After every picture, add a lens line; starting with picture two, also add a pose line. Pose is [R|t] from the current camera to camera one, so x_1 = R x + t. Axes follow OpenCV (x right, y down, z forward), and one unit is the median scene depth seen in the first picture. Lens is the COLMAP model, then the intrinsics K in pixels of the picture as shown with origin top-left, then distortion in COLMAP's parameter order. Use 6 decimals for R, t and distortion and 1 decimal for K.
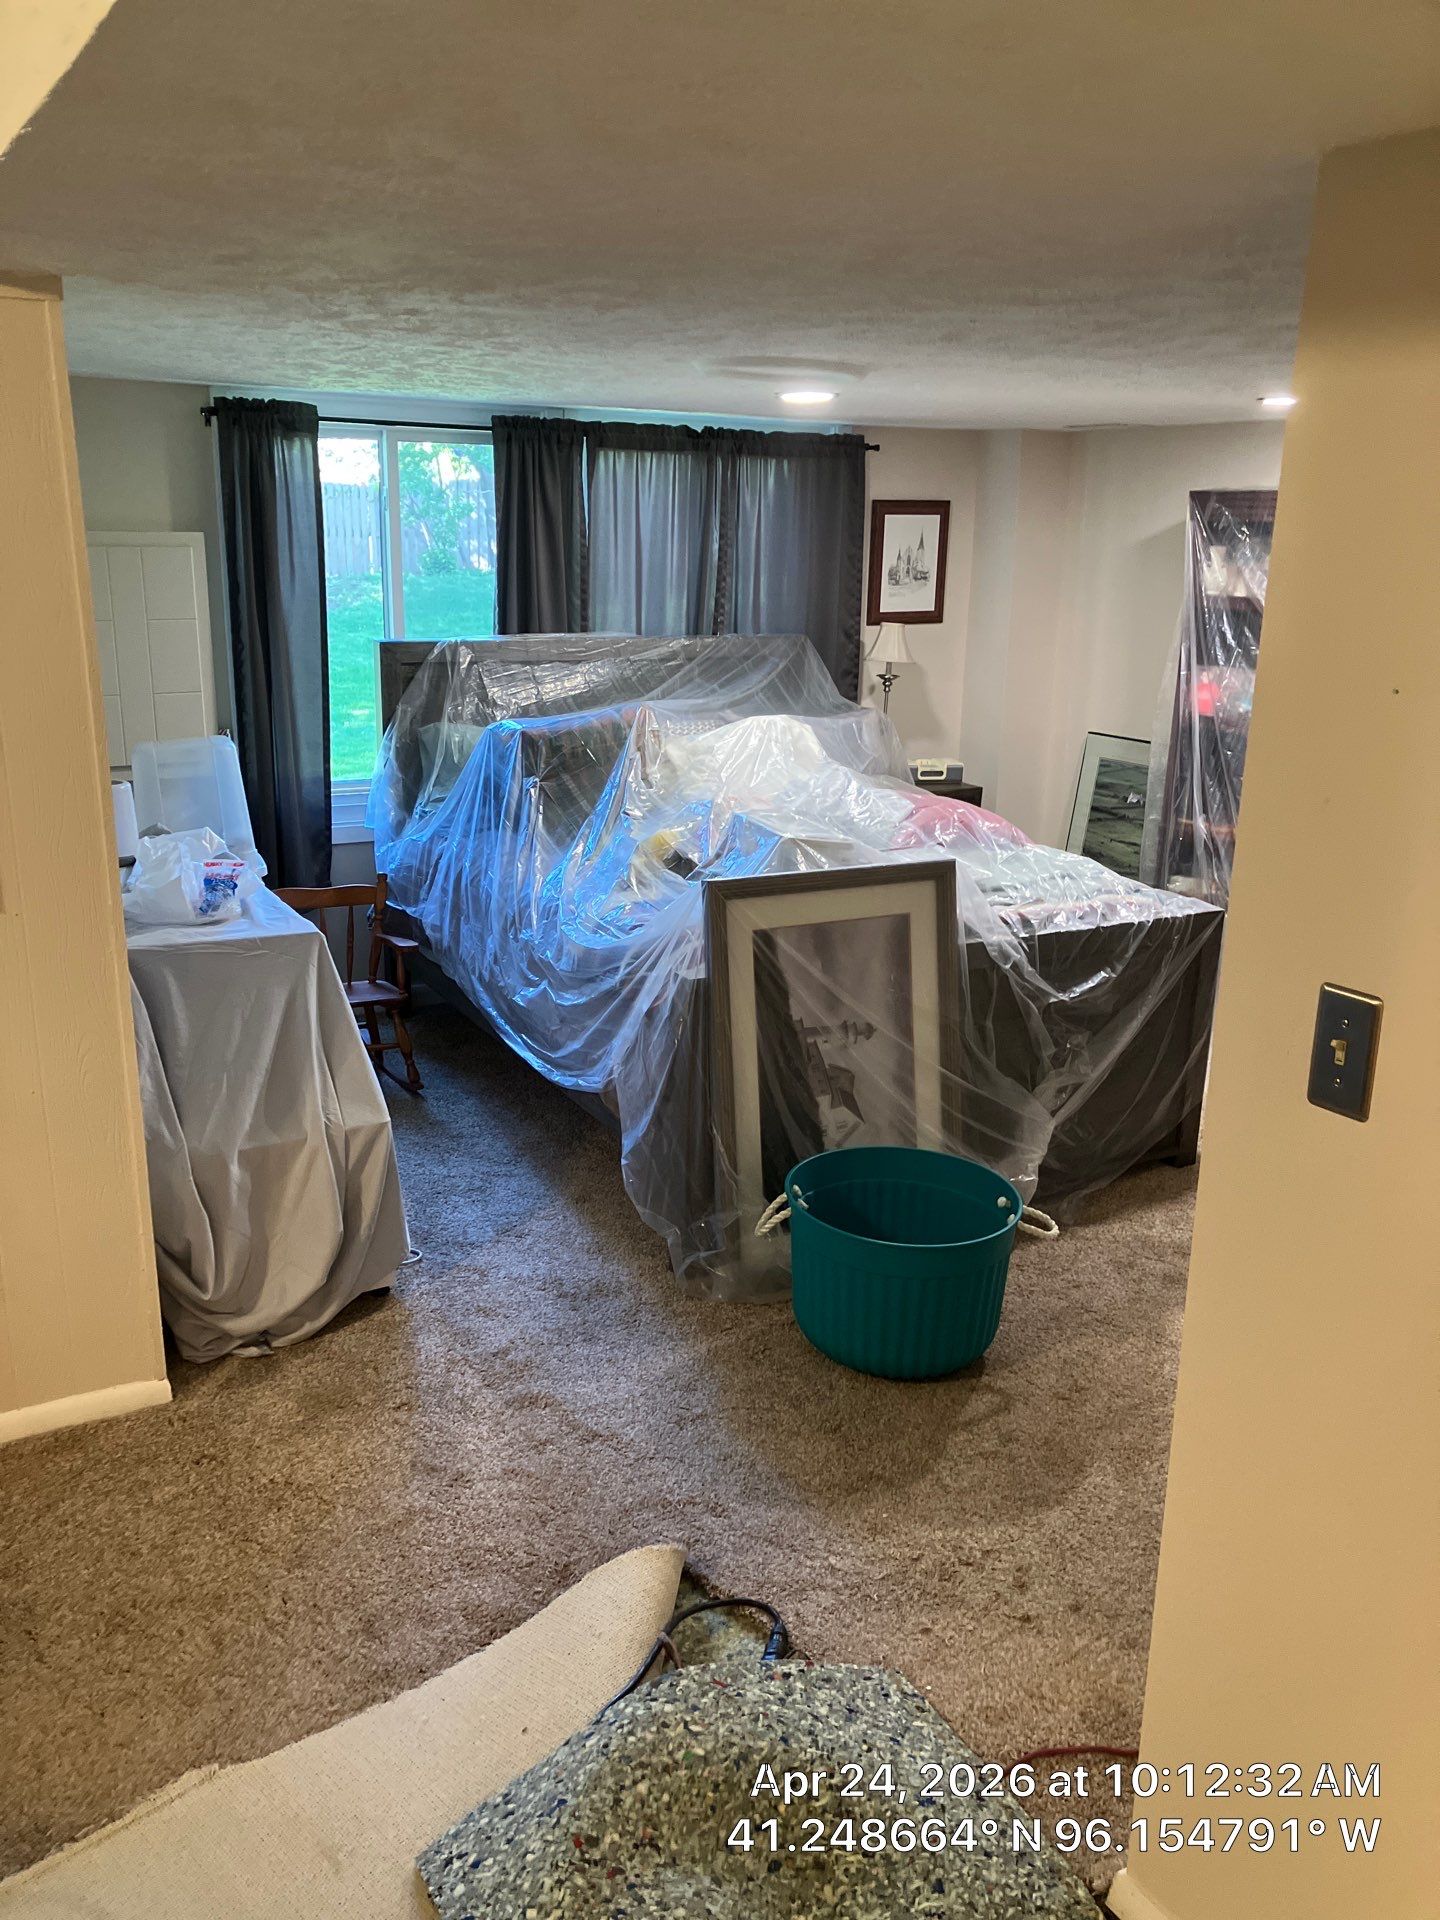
lens RADIAL K [[1545.3, 0, 696.6], [0, 1545.3, 965.7], [0, 0, 1]] dist [0.097179, -0.218256]
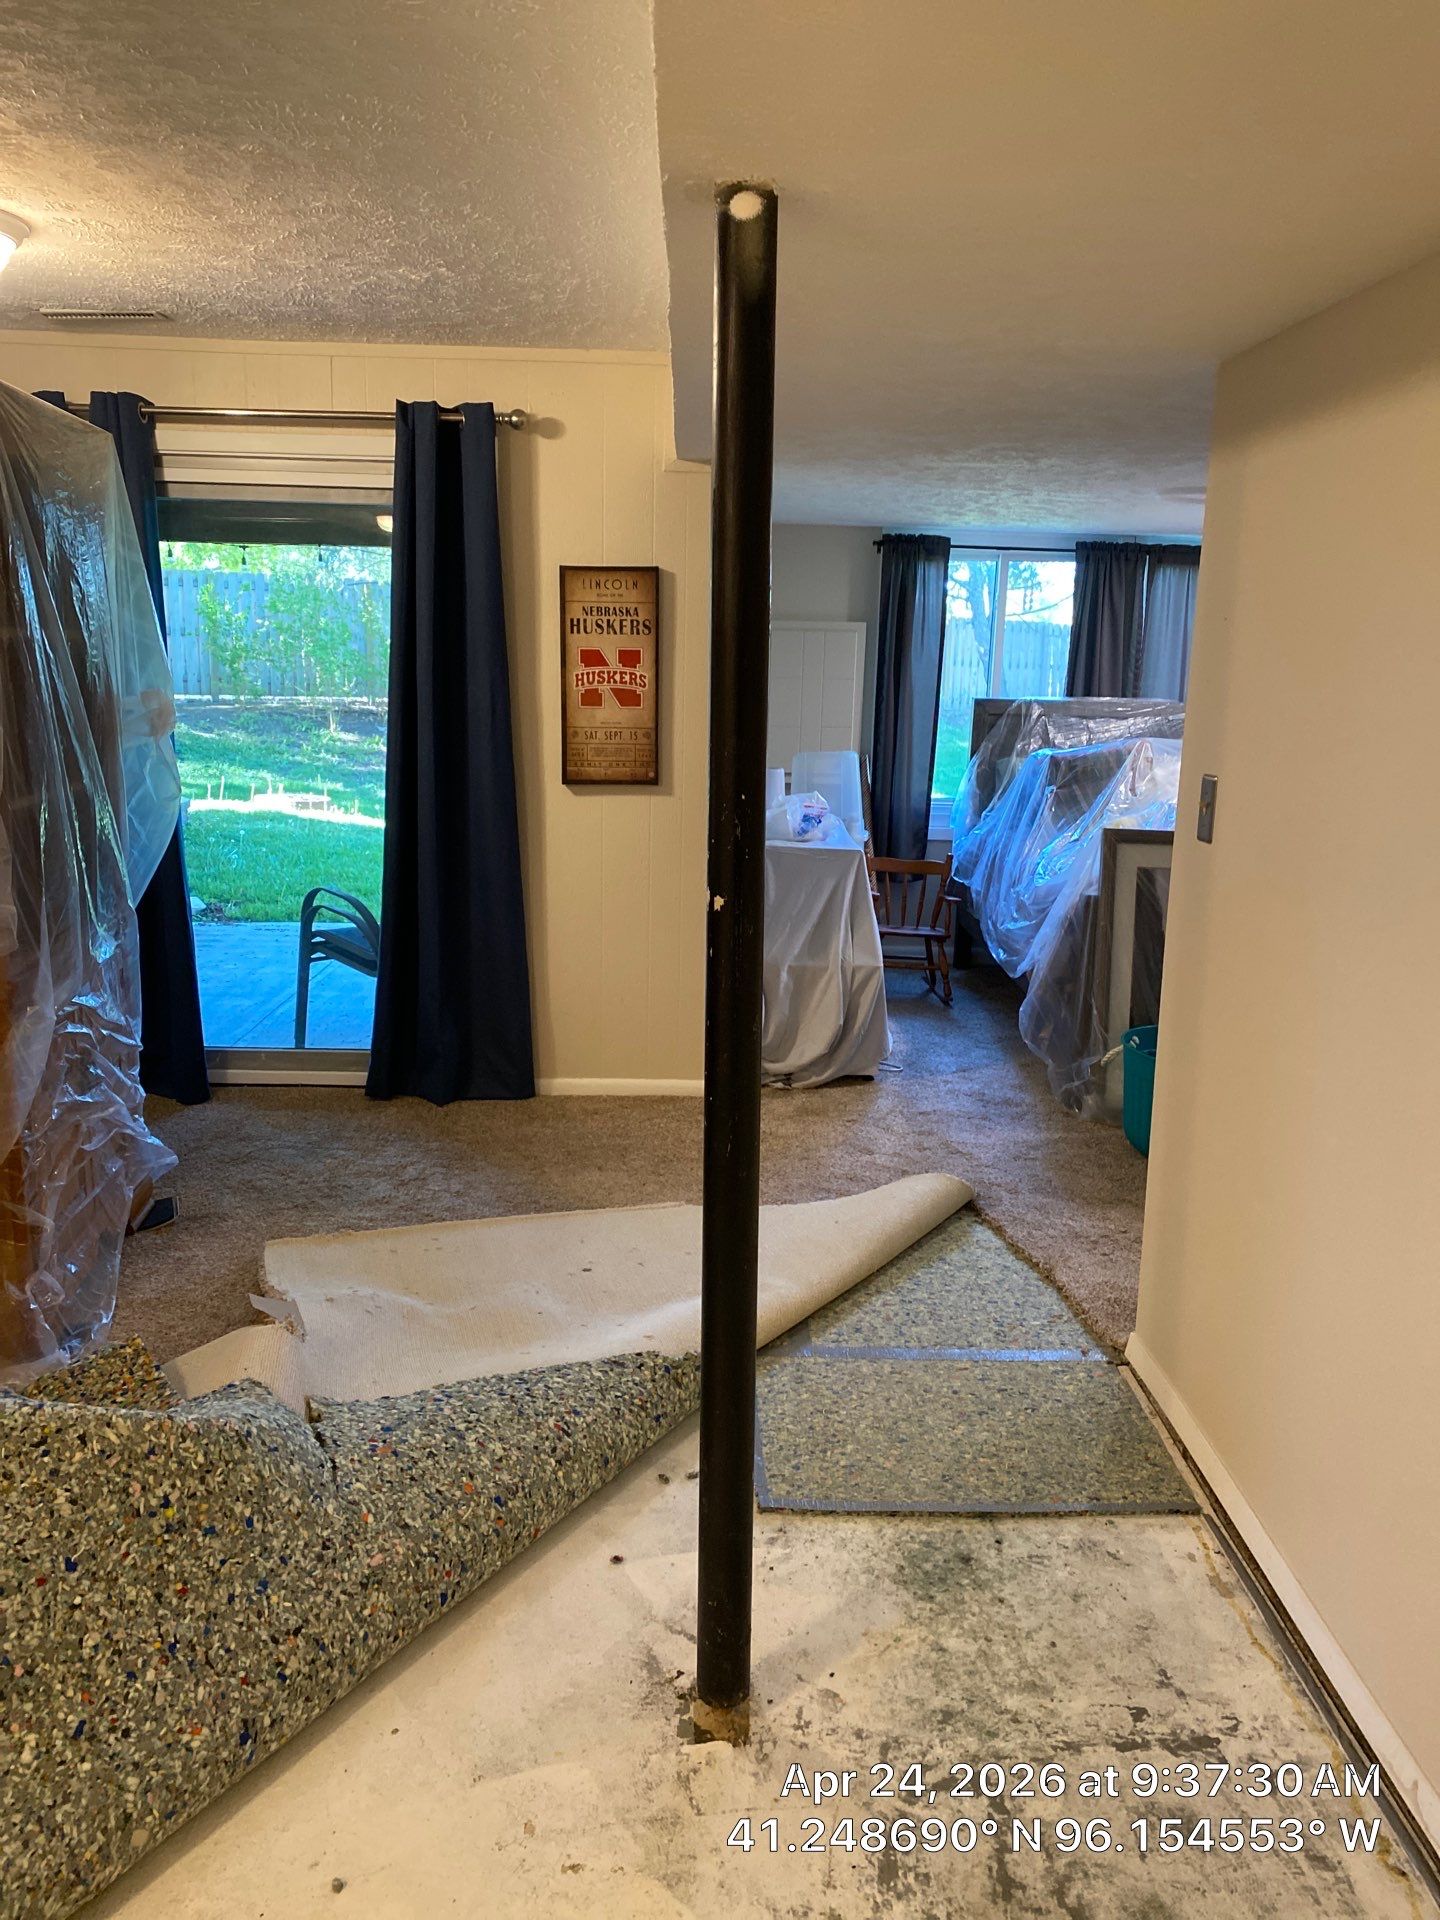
lens RADIAL K [[1416.7, 0, 714.1], [0, 1416.7, 932.1], [0, 0, 1]] dist [0.068475, -0.138141]
pose [[0.881880, 0.094219, -0.461963, 0.236256], [-0.137801, 0.988552, -0.061442, 0.133158], [0.450886, 0.117844, 0.884768, -0.270680]]
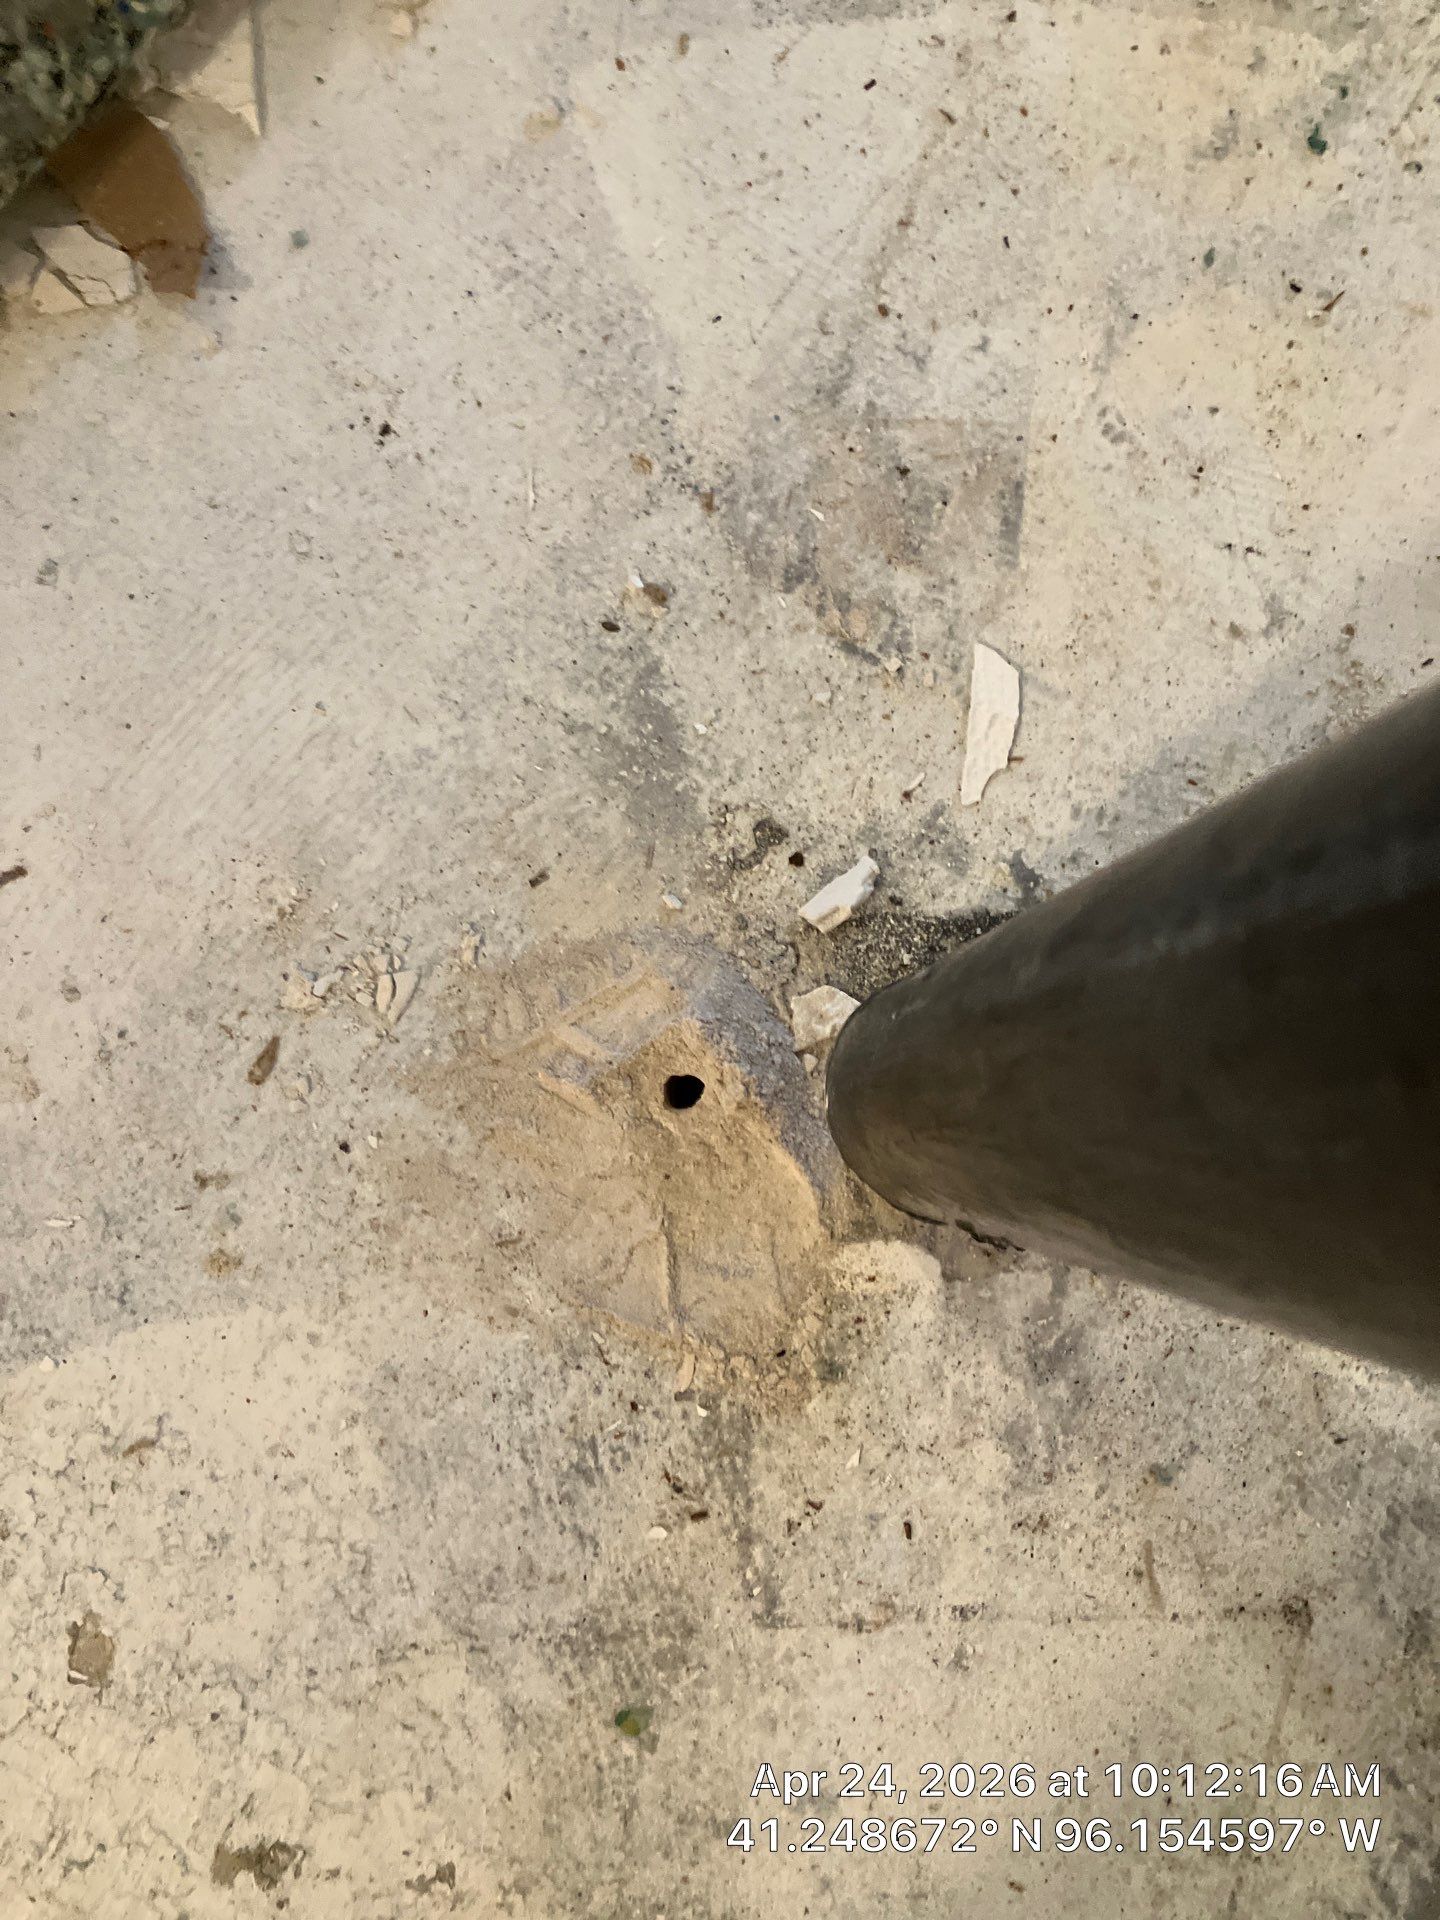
lens RADIAL K [[1529.4, 0, 734.2], [0, 1529.4, 959.6], [0, 0, 1]] dist [0.012677, -0.002050]
pose [[0.820418, 0.571761, 0.001907, 0.037974], [-0.198864, 0.282220, 0.938512, 0.240673], [0.536066, -0.770351, 0.345241, 0.115089]]
